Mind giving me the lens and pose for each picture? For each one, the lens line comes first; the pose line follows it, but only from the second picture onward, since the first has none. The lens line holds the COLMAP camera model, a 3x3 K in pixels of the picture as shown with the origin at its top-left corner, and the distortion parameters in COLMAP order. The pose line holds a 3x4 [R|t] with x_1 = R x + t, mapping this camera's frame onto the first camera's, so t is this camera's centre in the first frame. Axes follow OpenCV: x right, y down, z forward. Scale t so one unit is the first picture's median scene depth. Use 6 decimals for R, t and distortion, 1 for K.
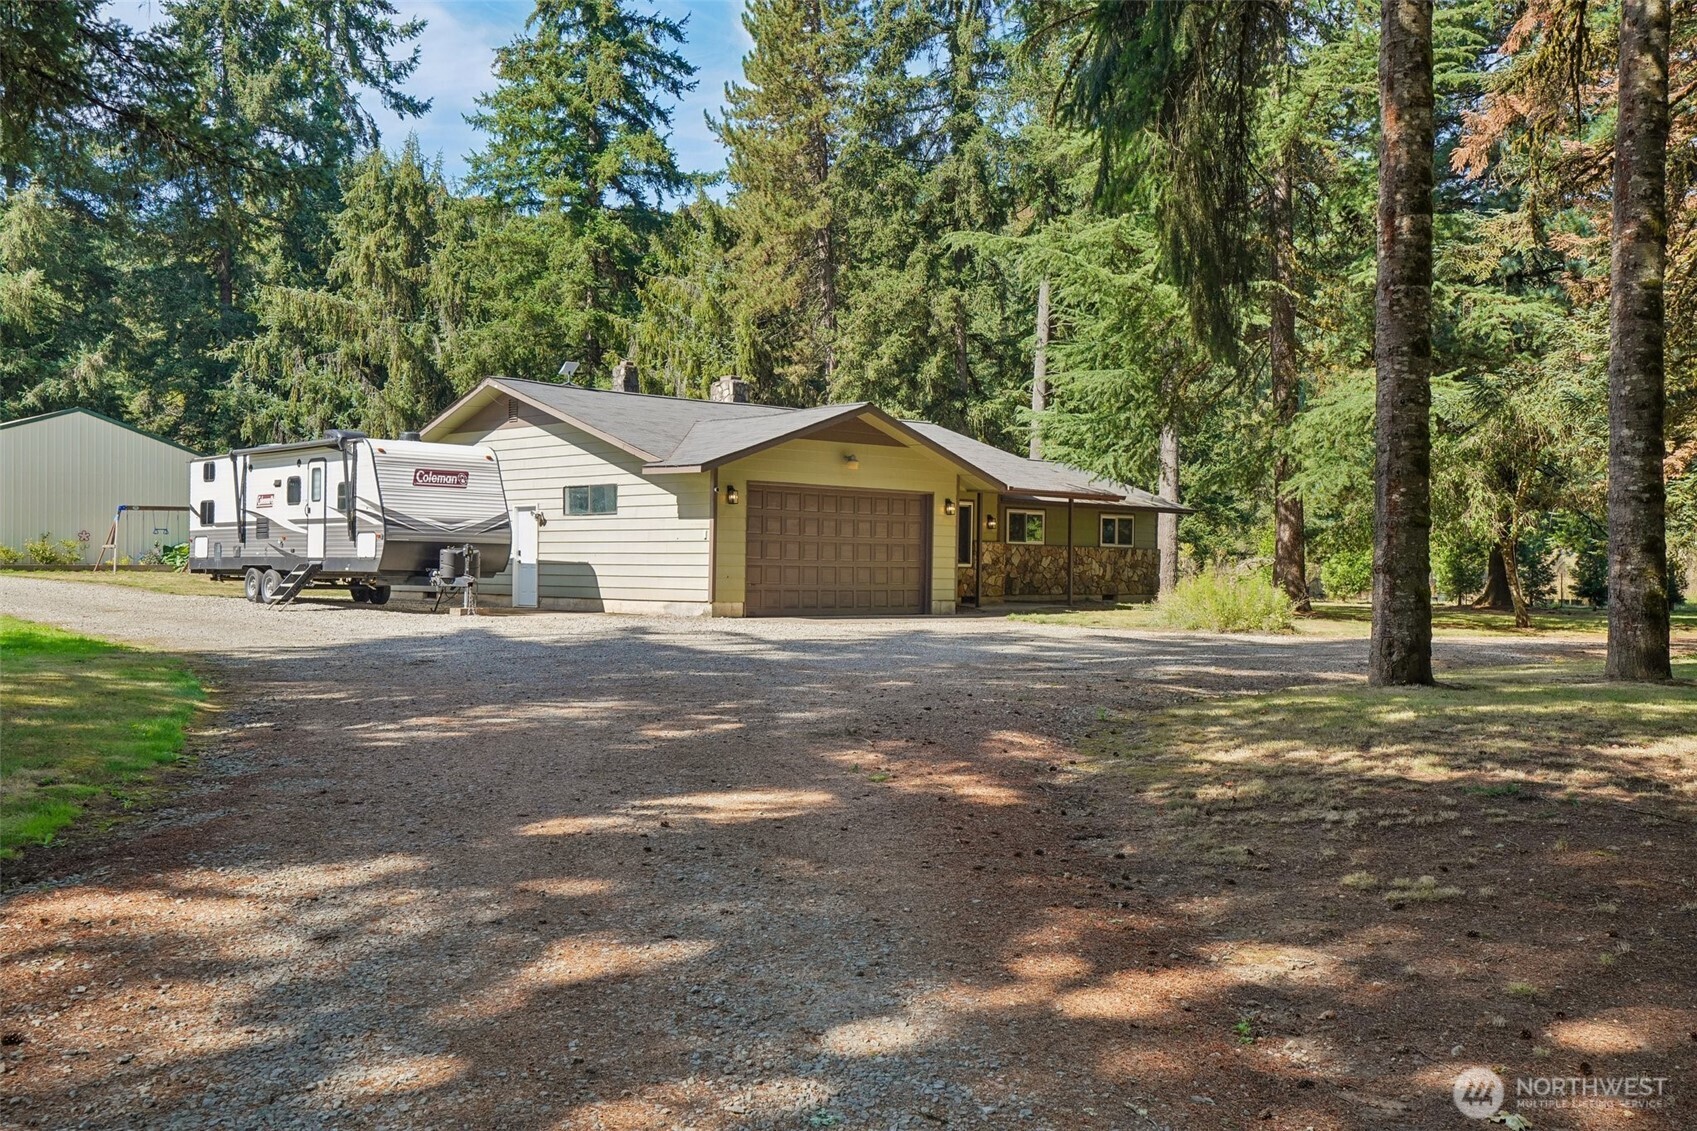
lens RADIAL K [[1669.1, 0, 853.1], [0, 1669.1, 562.7], [0, 0, 1]] dist [0.054952, 0.000000]
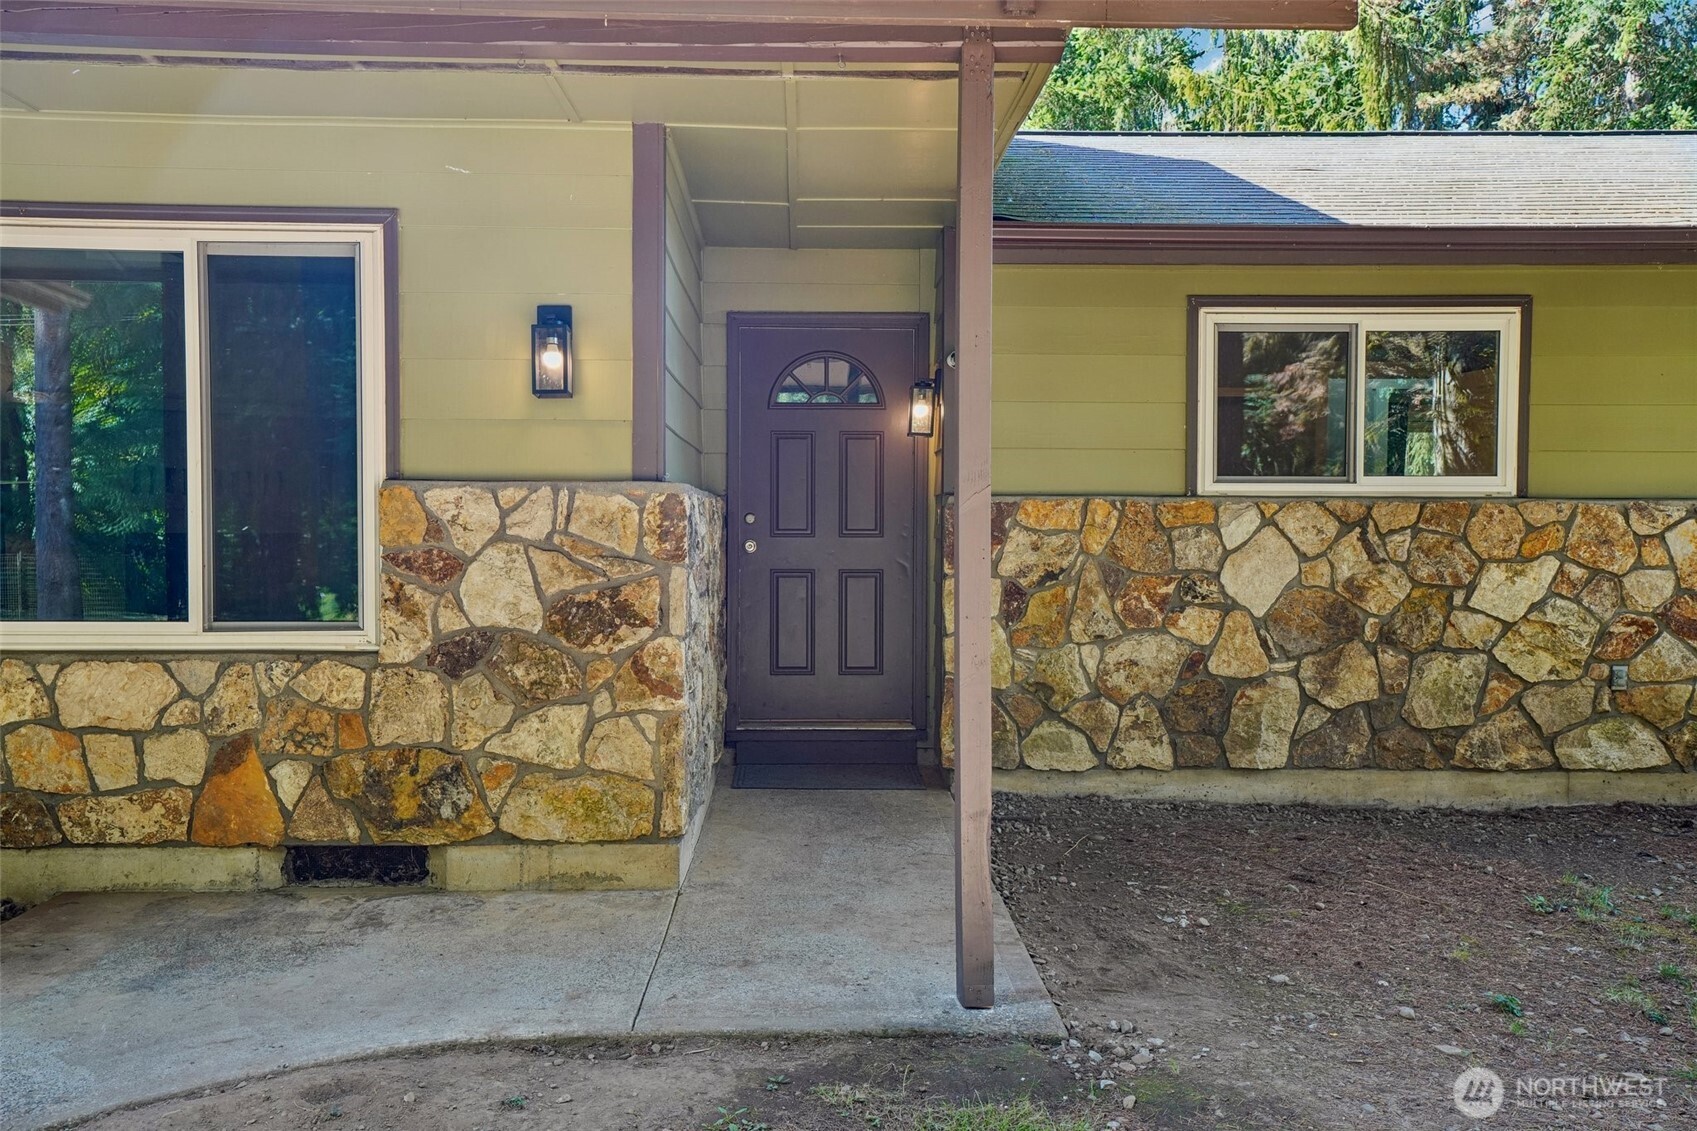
lens RADIAL K [[1669.1, 0, 849.1], [0, 1669.1, 562.4], [0, 0, 1]] dist [0.054952, 0.000000]
pose [[0.742519, 0.005517, -0.669802, 0.188232], [0.006028, 0.999871, 0.014918, -0.006814], [0.669798, -0.015114, 0.742389, 0.834496]]
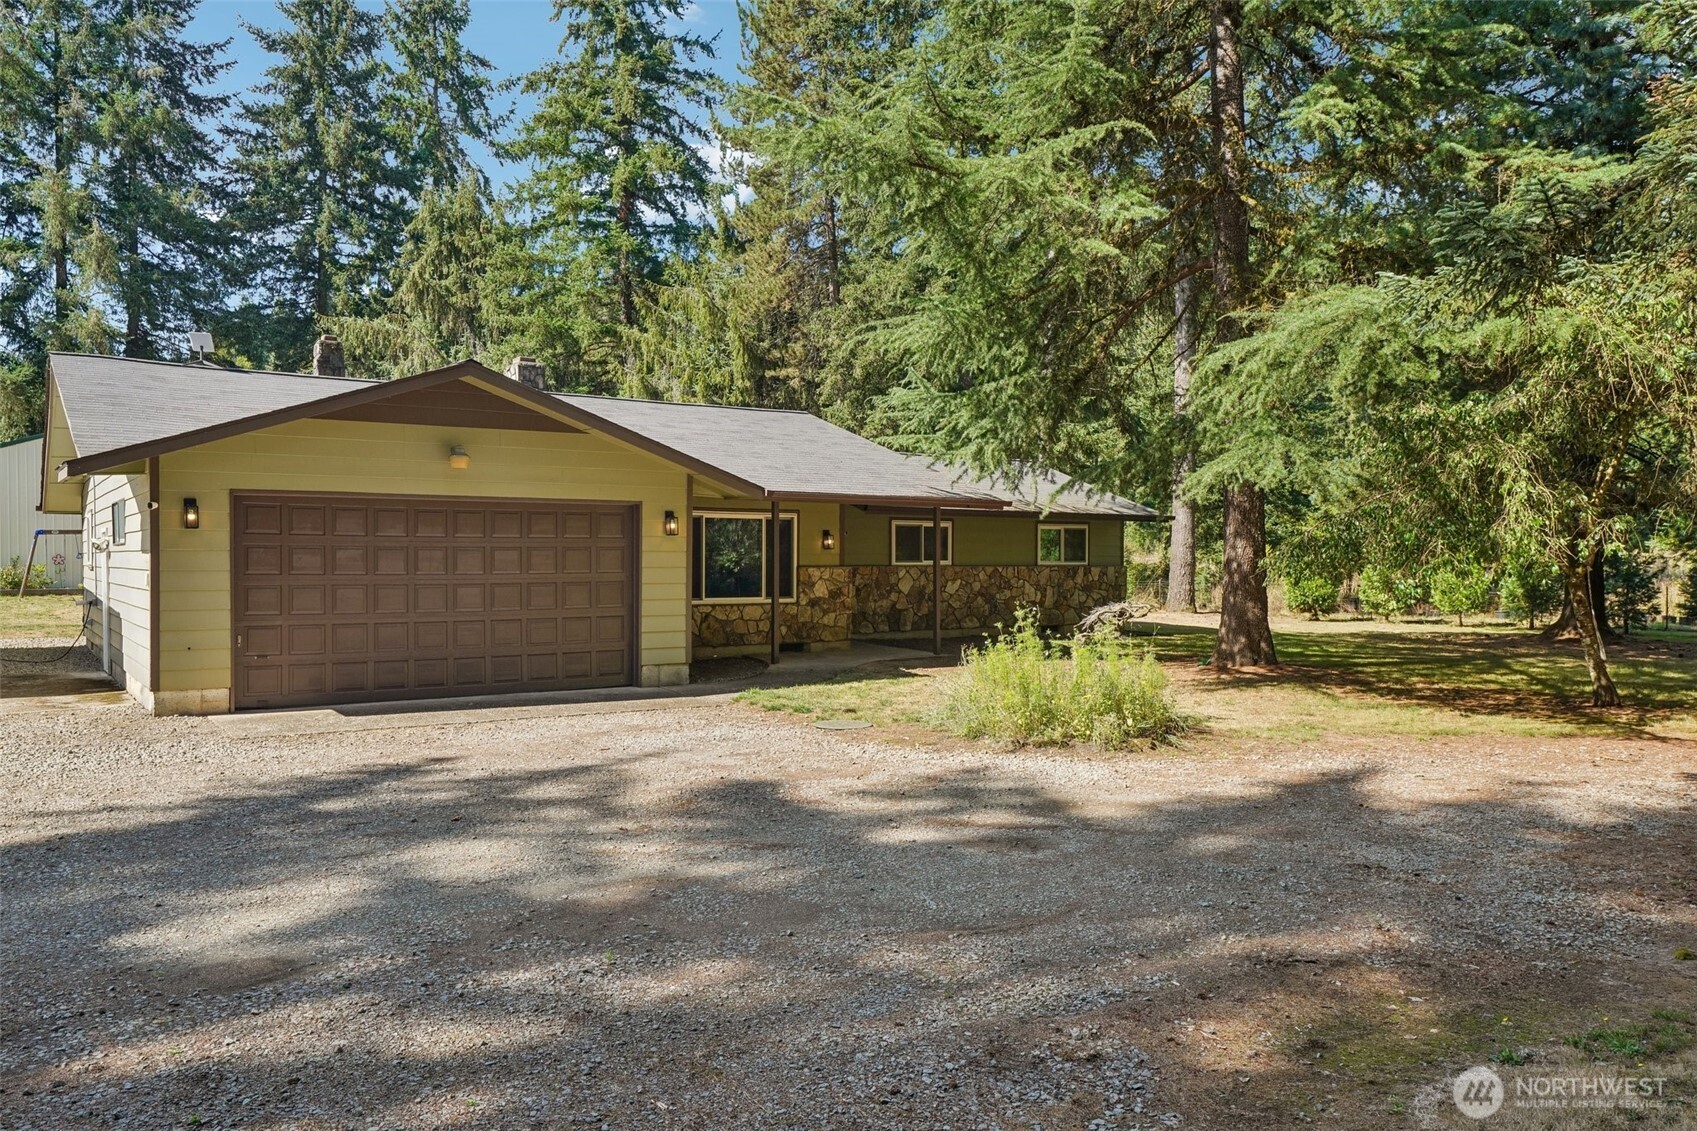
lens RADIAL K [[1278.5, 0, 840.8], [0, 1278.5, 577.9], [0, 0, 1]] dist [-0.003572, -0.006269]
pose [[0.984989, -0.008007, -0.172431, 0.170393], [0.011126, 0.999791, 0.017131, -0.015916], [0.172258, -0.018792, 0.984873, 0.413741]]
